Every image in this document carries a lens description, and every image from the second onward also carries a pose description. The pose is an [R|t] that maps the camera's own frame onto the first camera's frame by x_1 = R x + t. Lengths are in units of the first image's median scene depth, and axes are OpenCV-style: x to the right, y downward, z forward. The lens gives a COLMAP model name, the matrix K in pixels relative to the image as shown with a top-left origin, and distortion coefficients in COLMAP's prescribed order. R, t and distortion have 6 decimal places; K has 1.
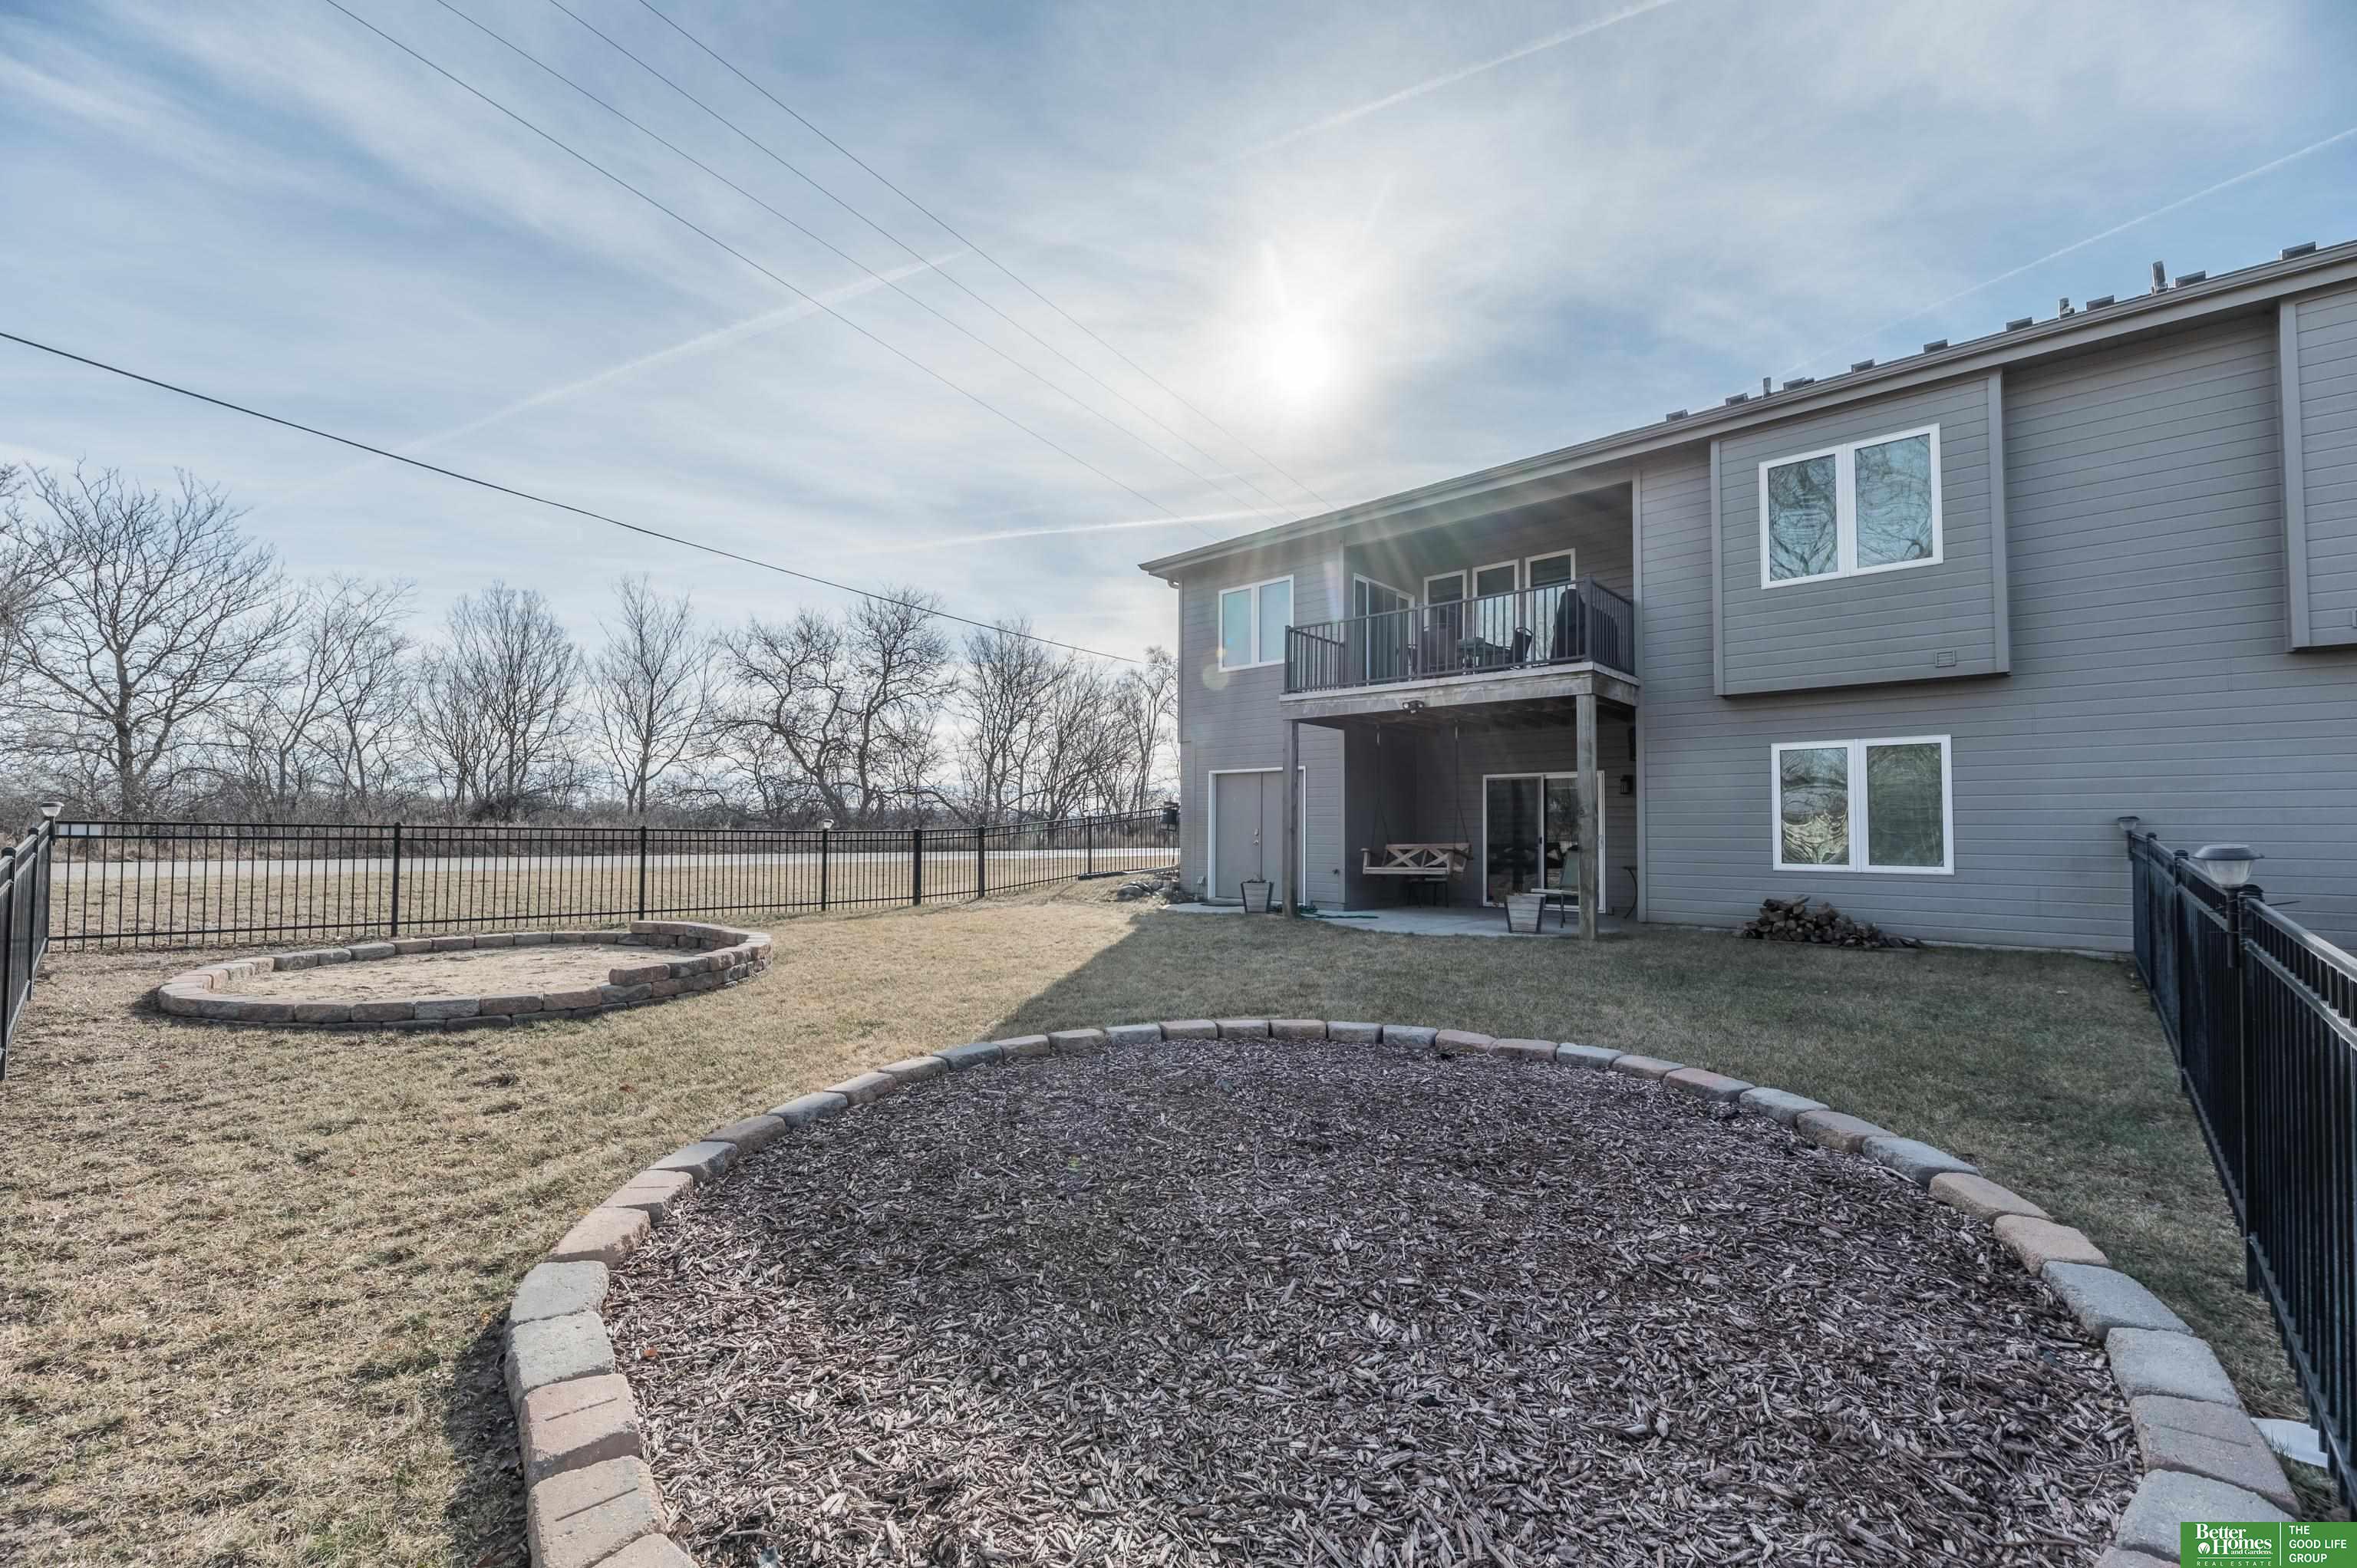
lens RADIAL K [[924.6, 0, 1220.3], [0, 924.6, 795.0], [0, 0, 1]] dist [-0.000633, -0.003007]
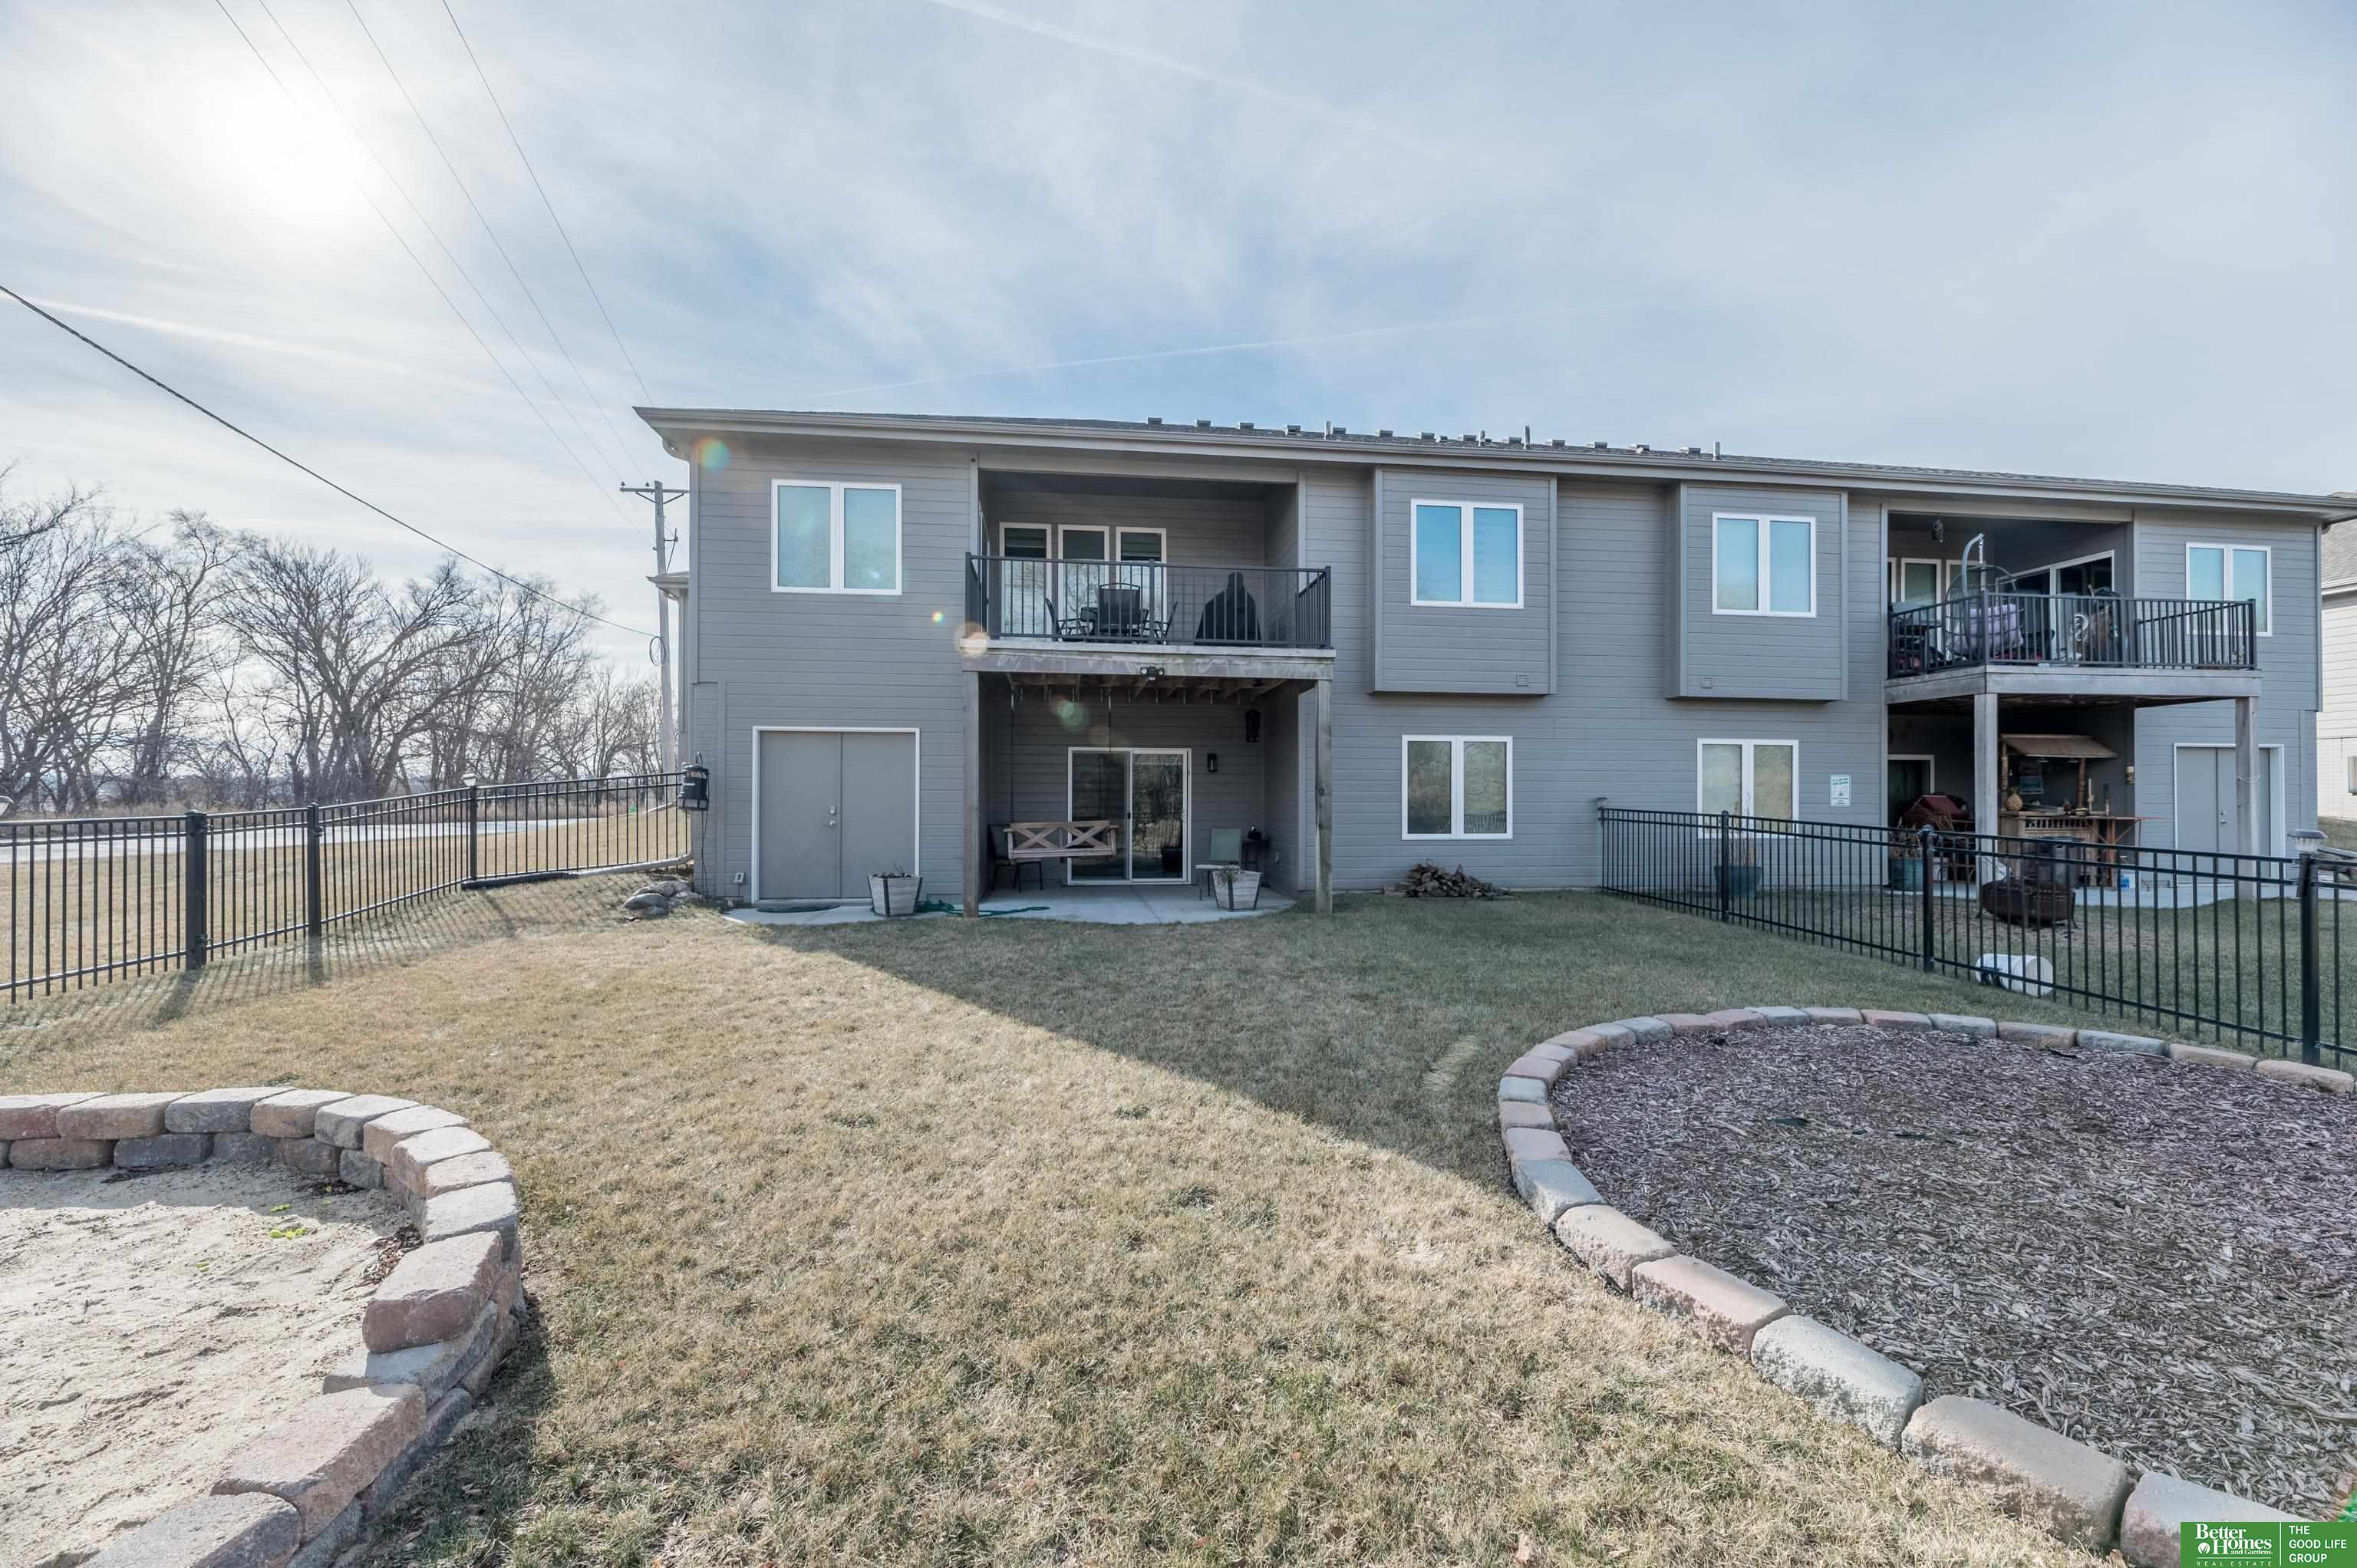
lens RADIAL K [[942.9, 0, 1180.7], [0, 942.9, 795.2], [0, 0, 1]] dist [-0.000104, -0.003524]
pose [[0.673957, 0.003514, 0.738763, -0.462053], [-0.027598, 0.999410, 0.020423, 0.005355], [-0.738255, -0.034153, 0.673656, 0.351165]]
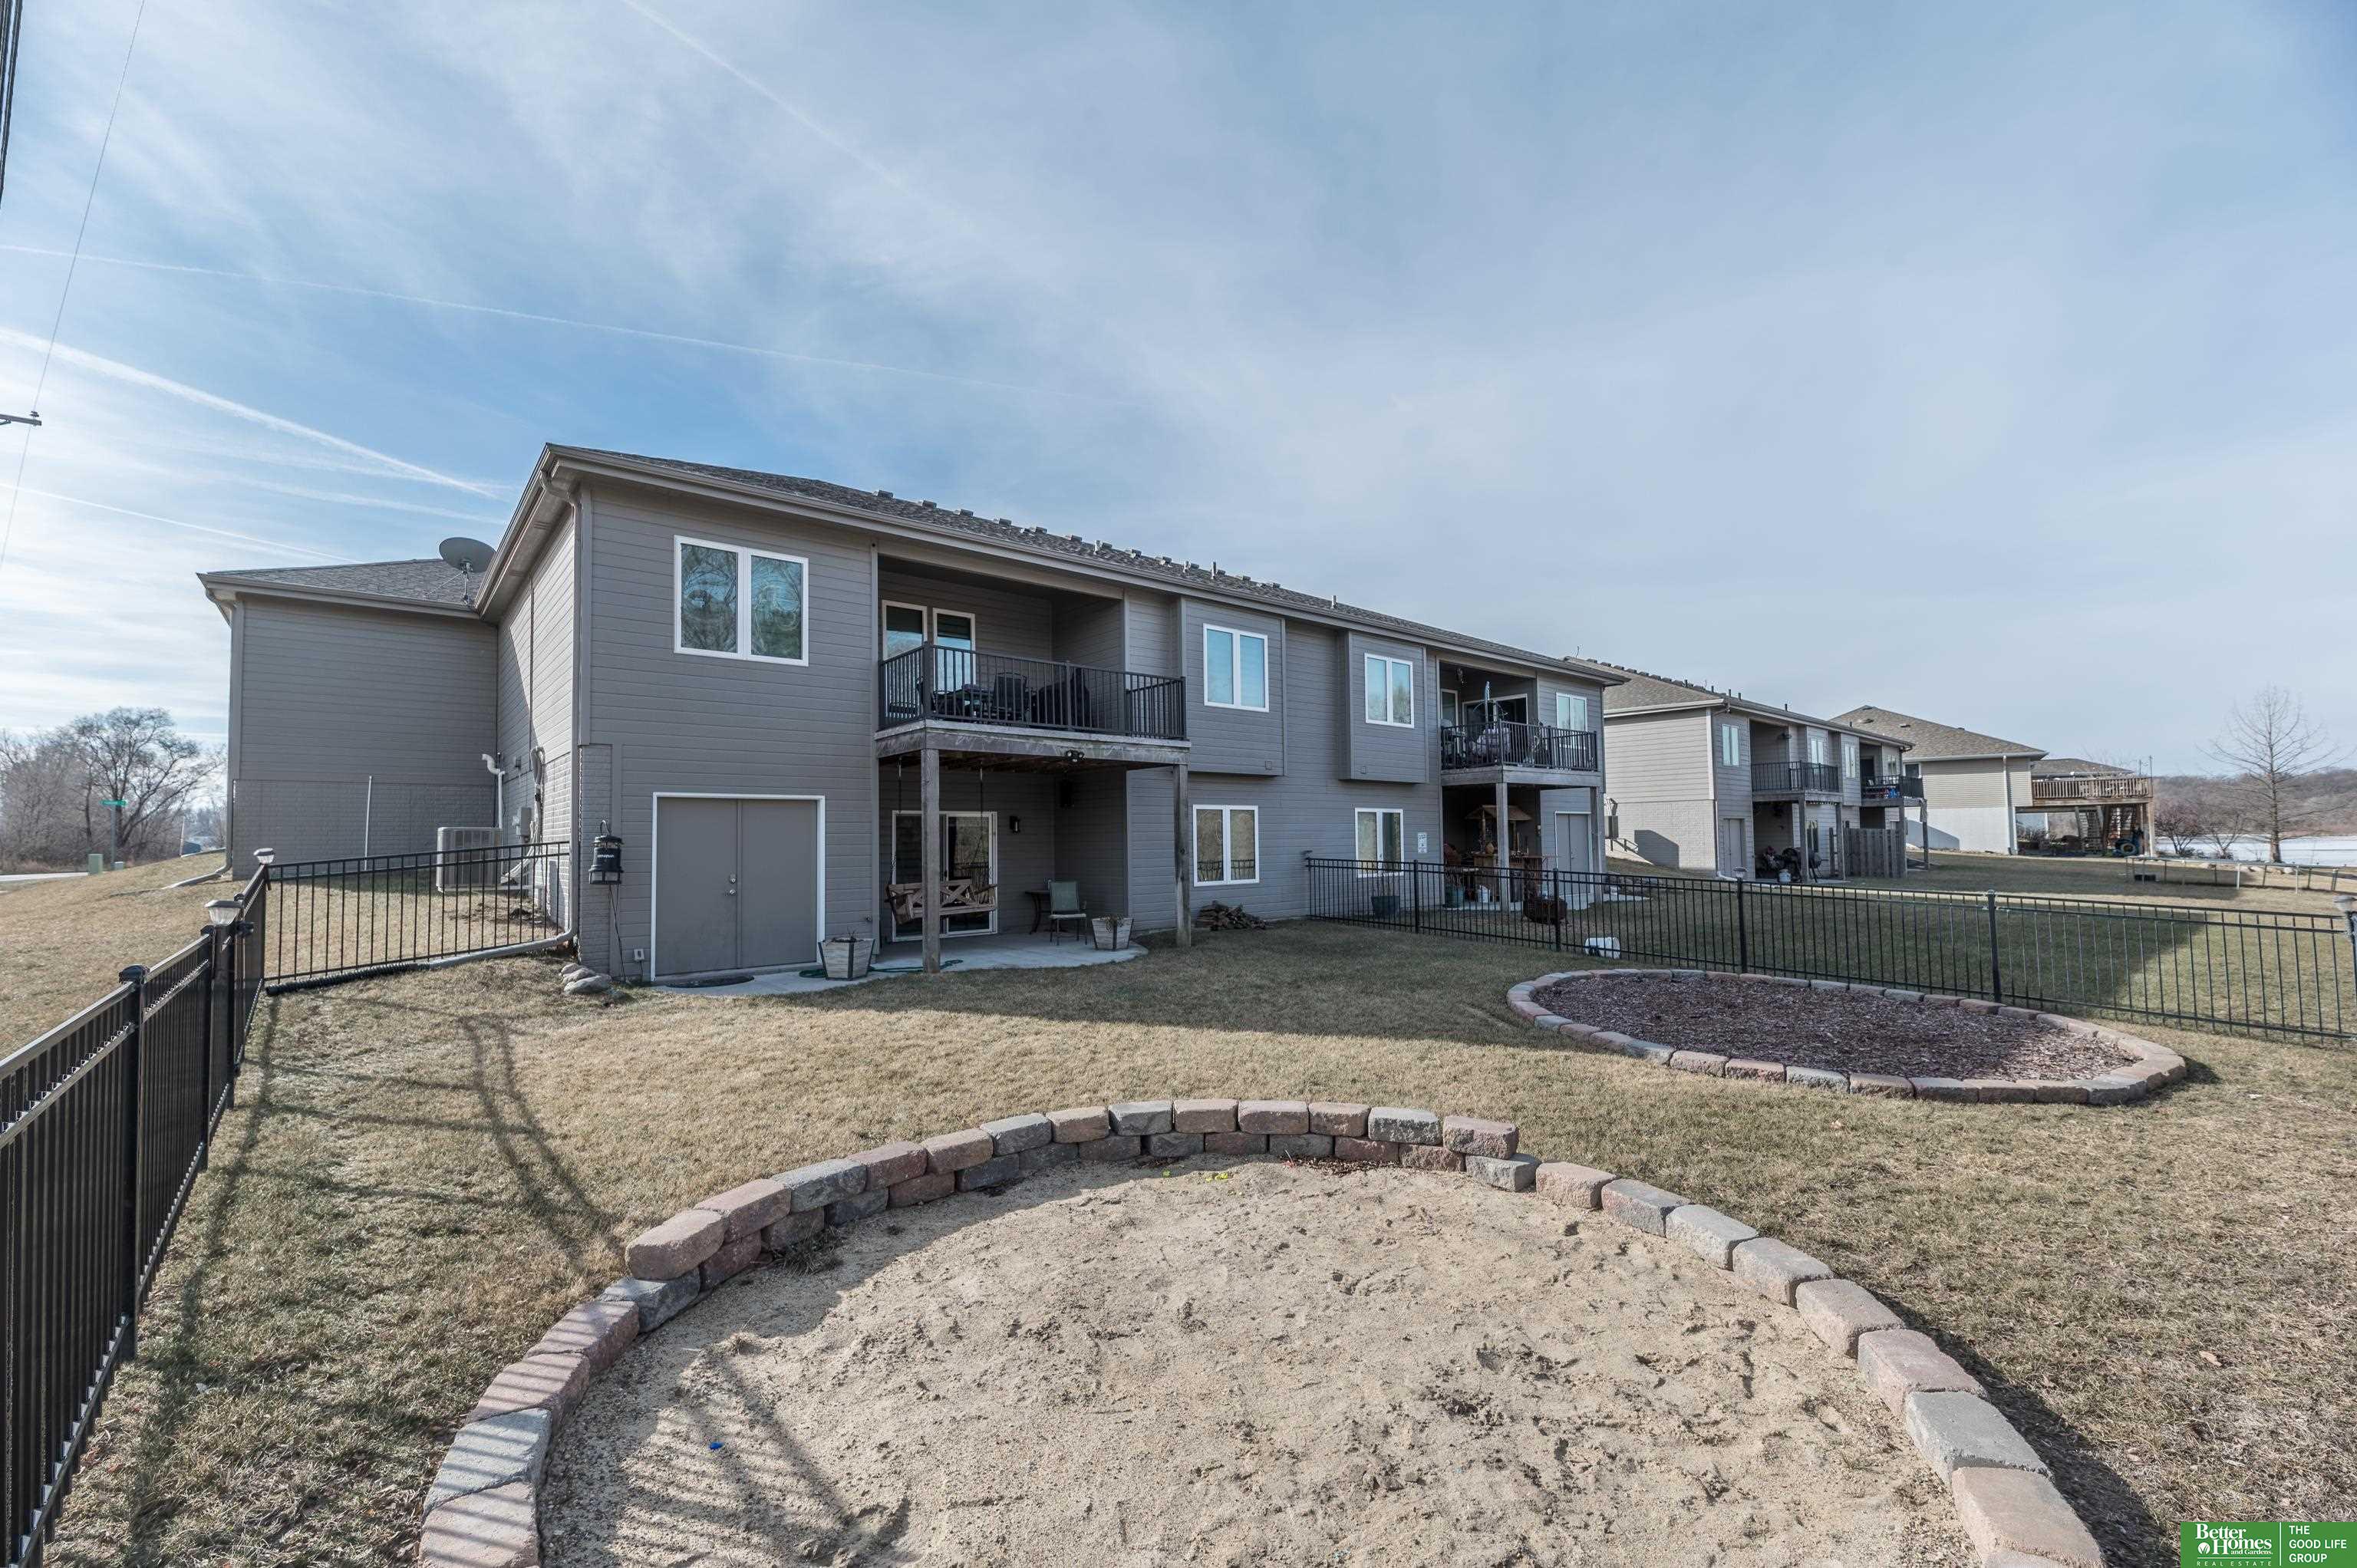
lens RADIAL K [[942.9, 0, 1180.7], [0, 942.9, 795.2], [0, 0, 1]] dist [-0.000104, -0.003524]
pose [[0.173192, 0.043725, 0.983917, -0.873239], [-0.024268, 0.998900, -0.040119, -0.006708], [-0.984589, -0.016930, 0.174062, 0.684748]]
